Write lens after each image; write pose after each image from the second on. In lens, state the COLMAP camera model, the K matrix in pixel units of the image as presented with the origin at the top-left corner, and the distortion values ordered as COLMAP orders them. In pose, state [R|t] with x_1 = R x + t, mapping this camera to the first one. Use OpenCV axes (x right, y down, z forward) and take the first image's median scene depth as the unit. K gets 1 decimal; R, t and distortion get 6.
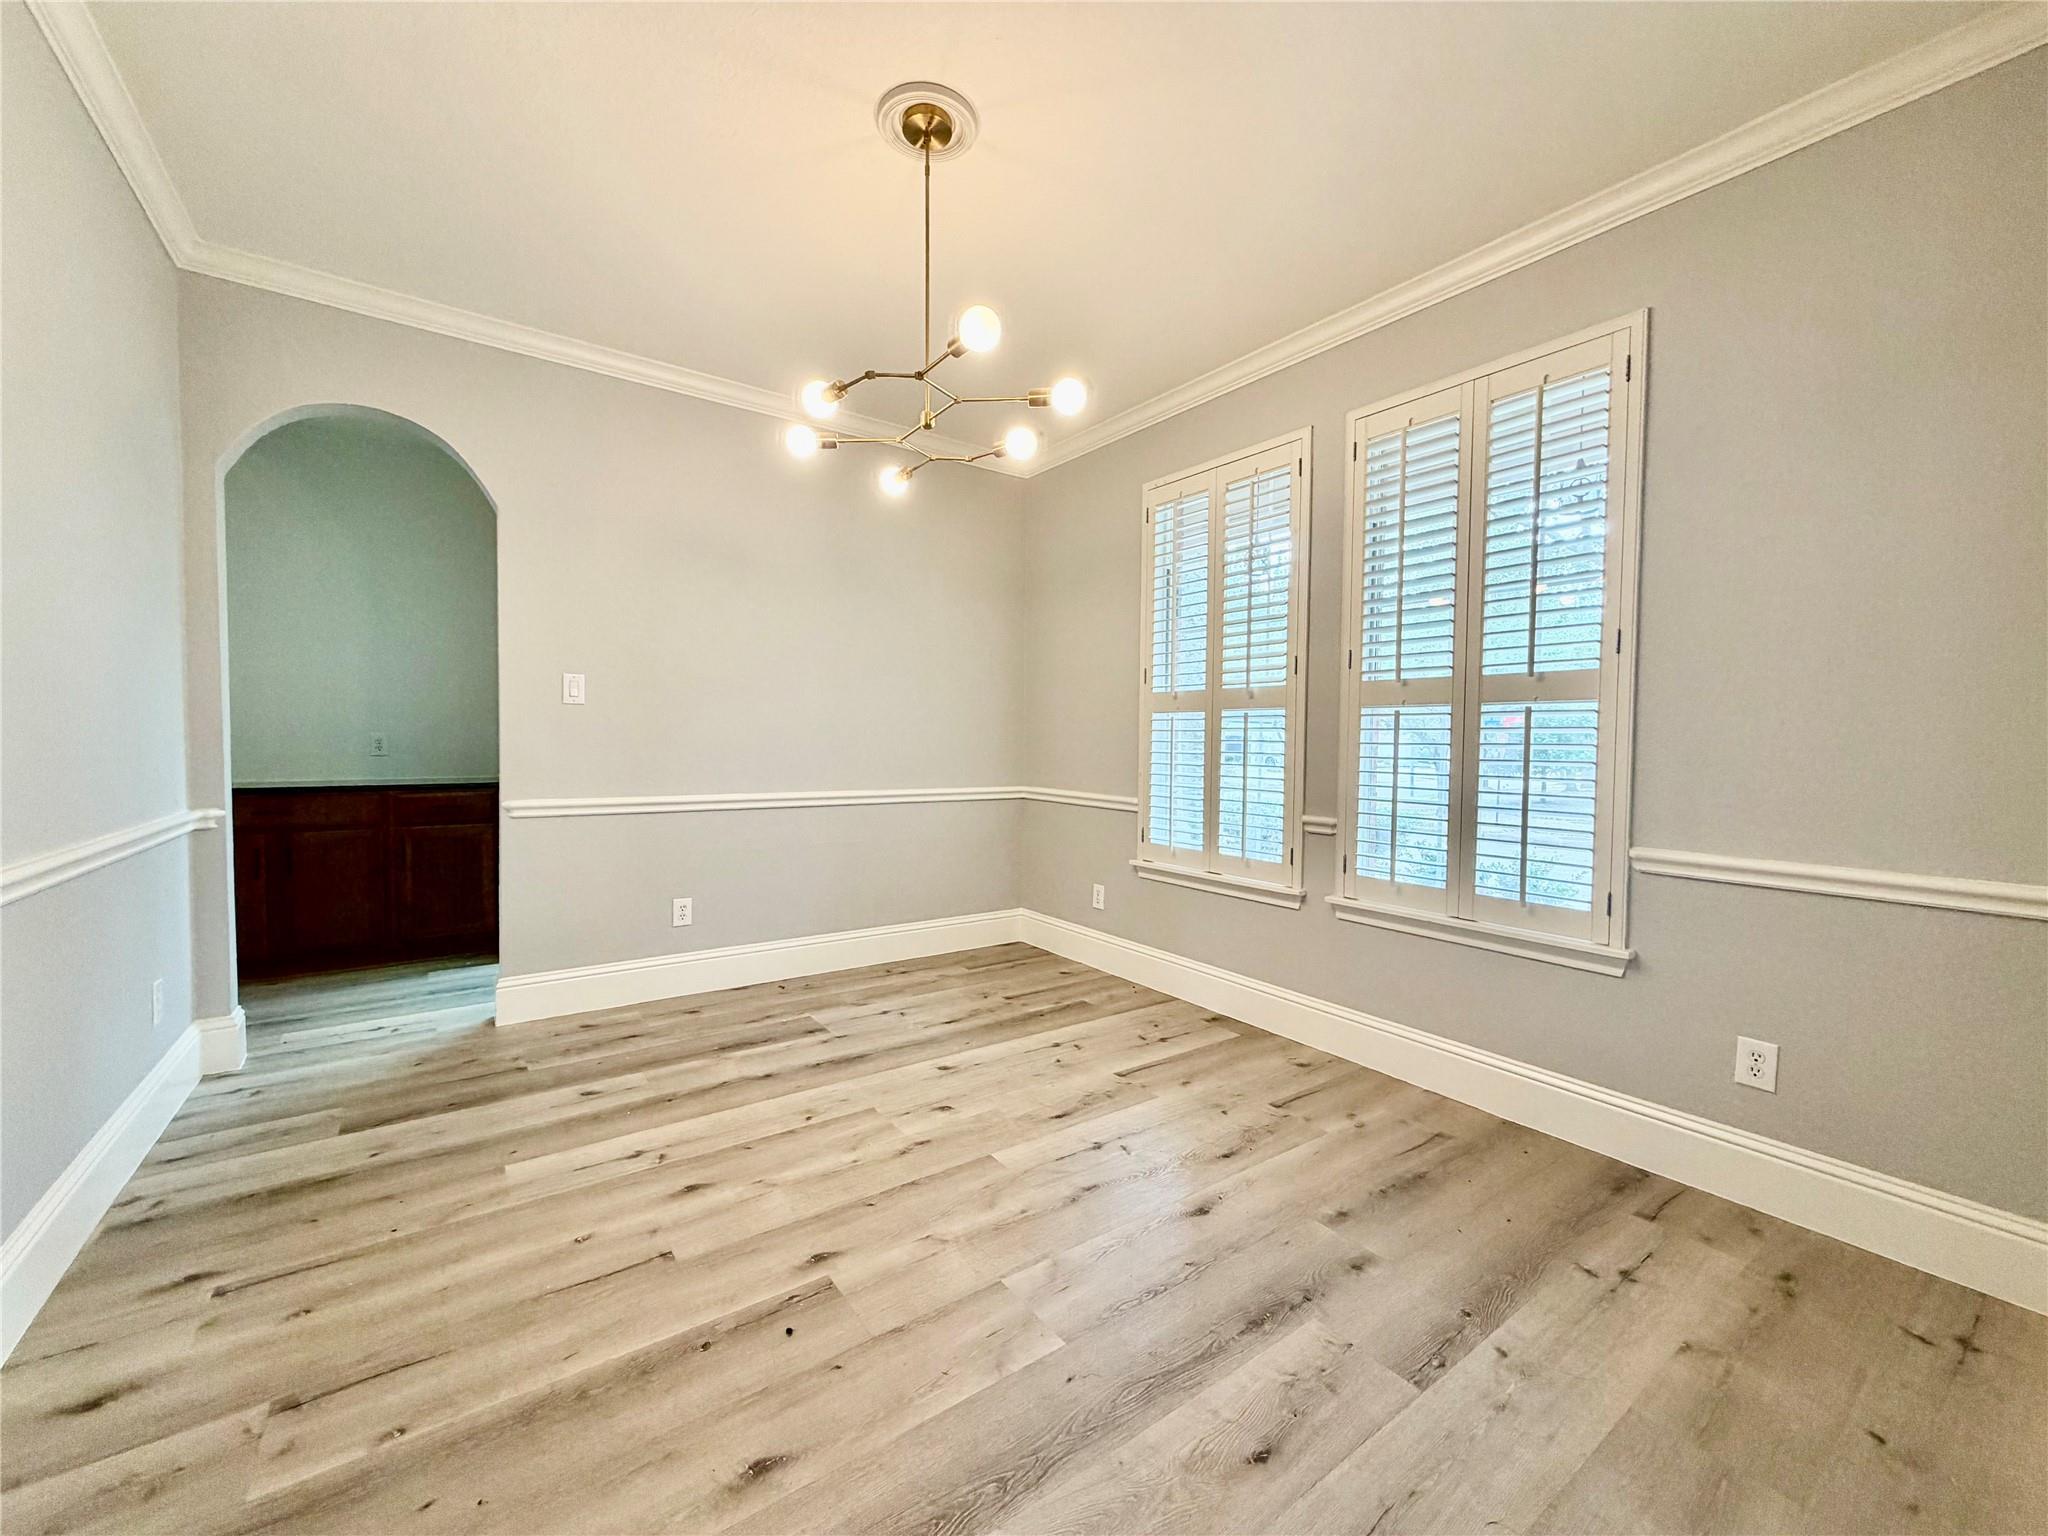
lens RADIAL K [[812.9, 0, 1024.0], [0, 812.9, 768.0], [0, 0, 1]] dist [0.001887, -0.000490]
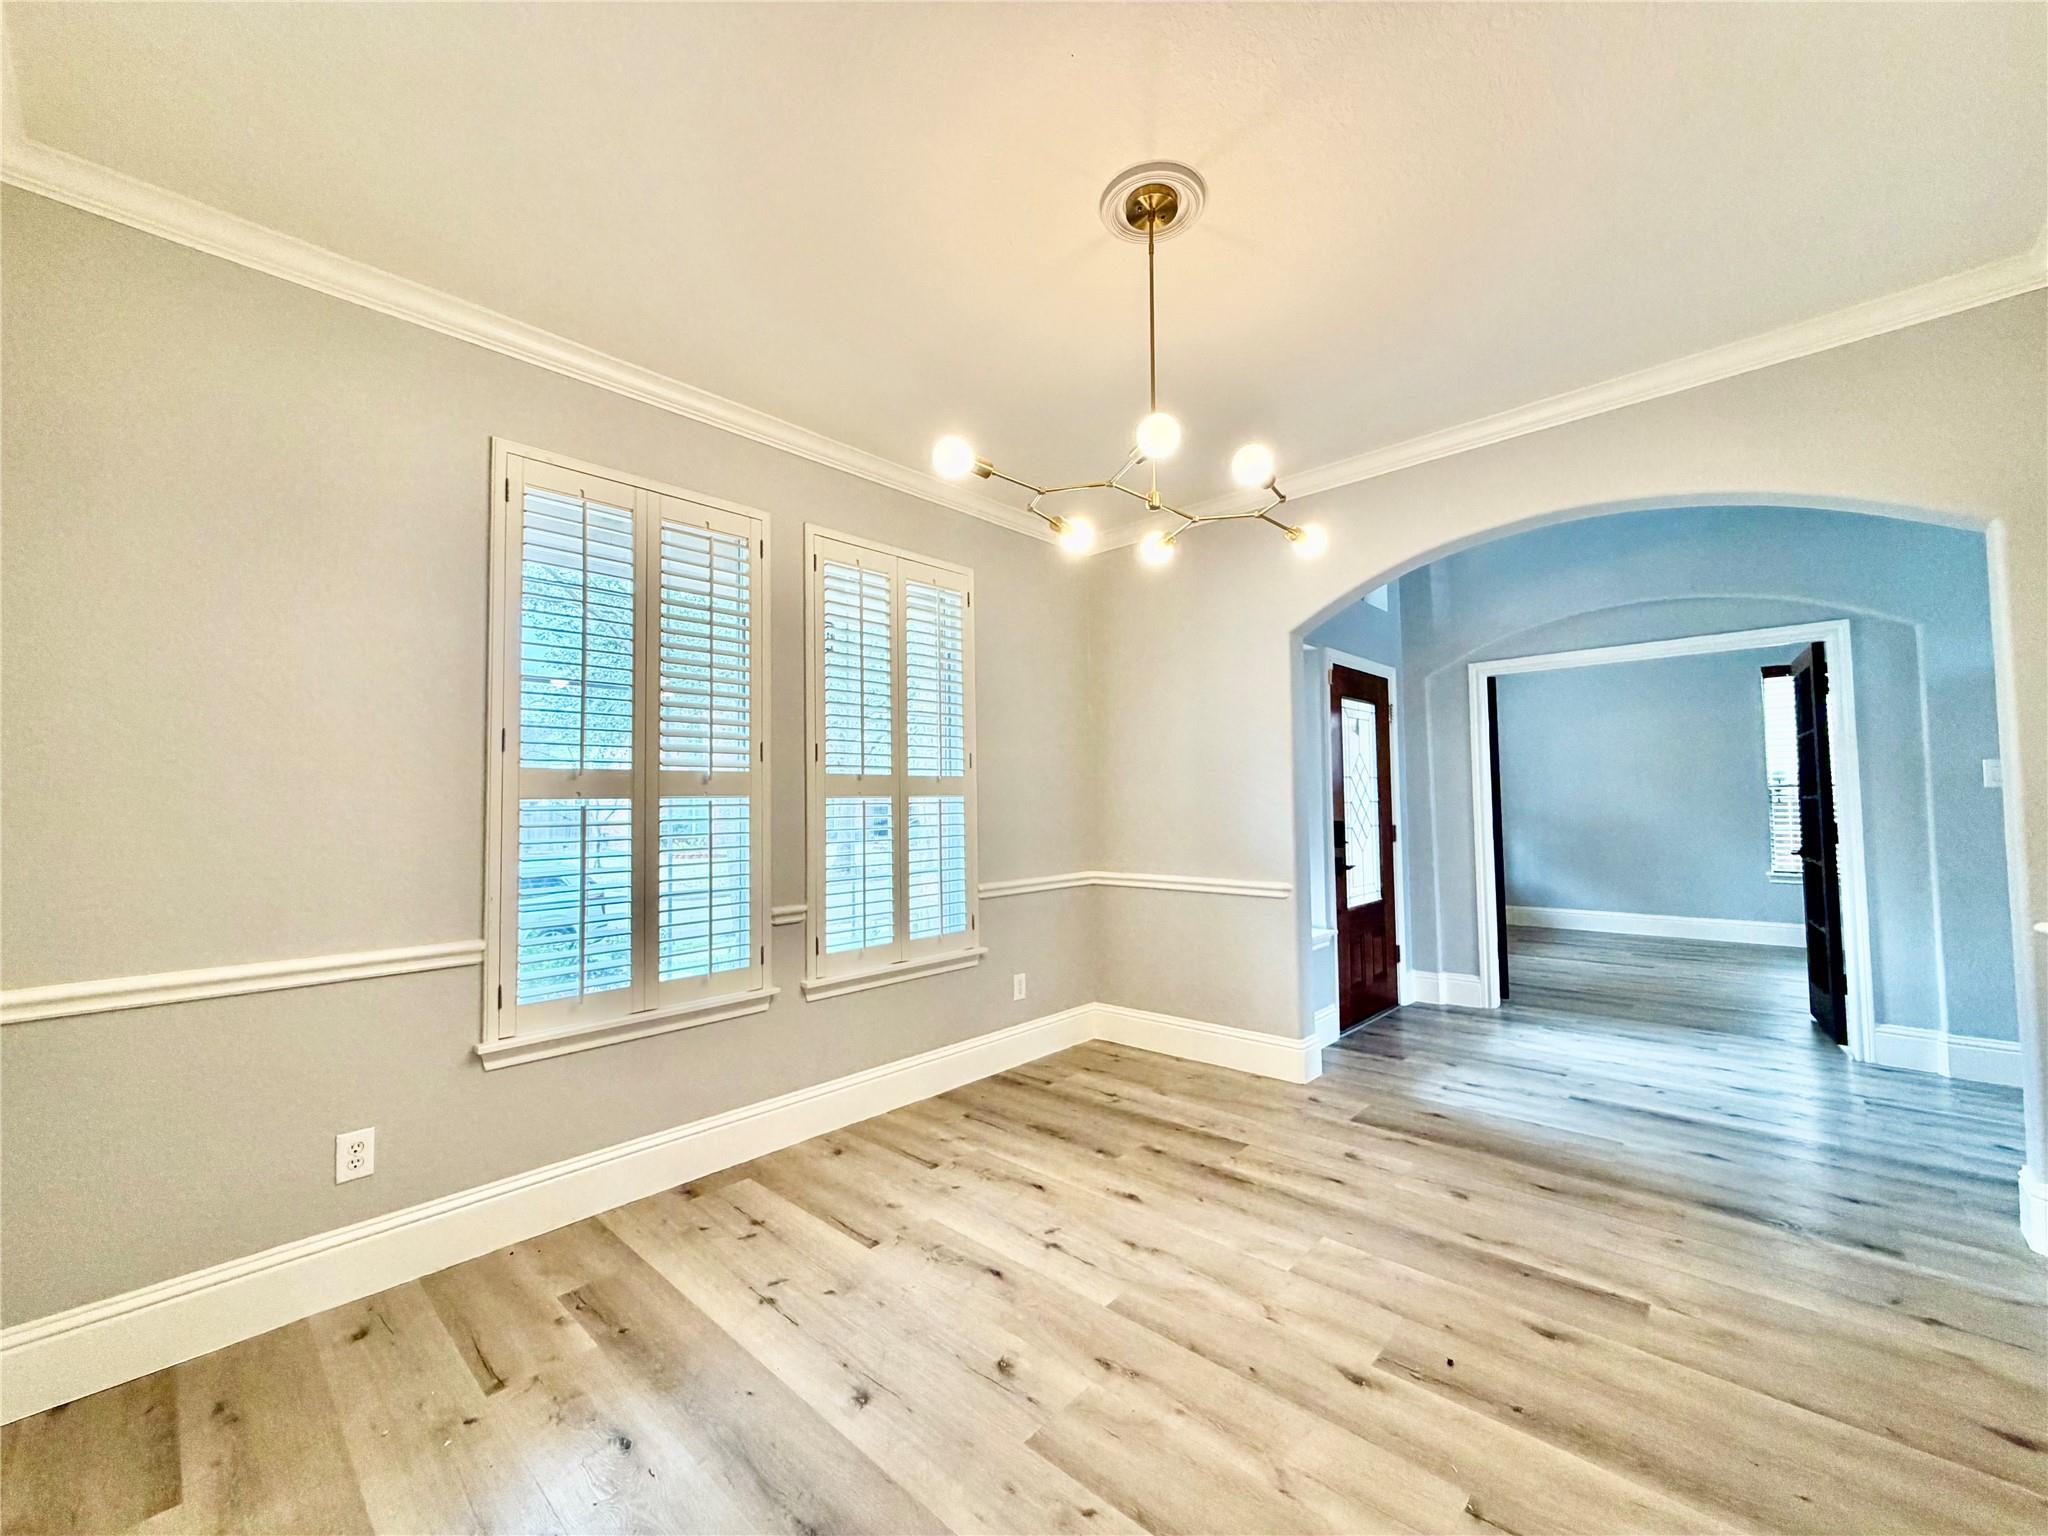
lens RADIAL K [[812.9, 0, 1024.0], [0, 812.9, 768.0], [0, 0, 1]] dist [0.001887, -0.000490]
pose [[-0.195266, 0.035845, 0.980095, -0.773294], [0.049382, 0.998424, -0.026677, -0.078362], [-0.979506, 0.043190, -0.196728, 1.043052]]
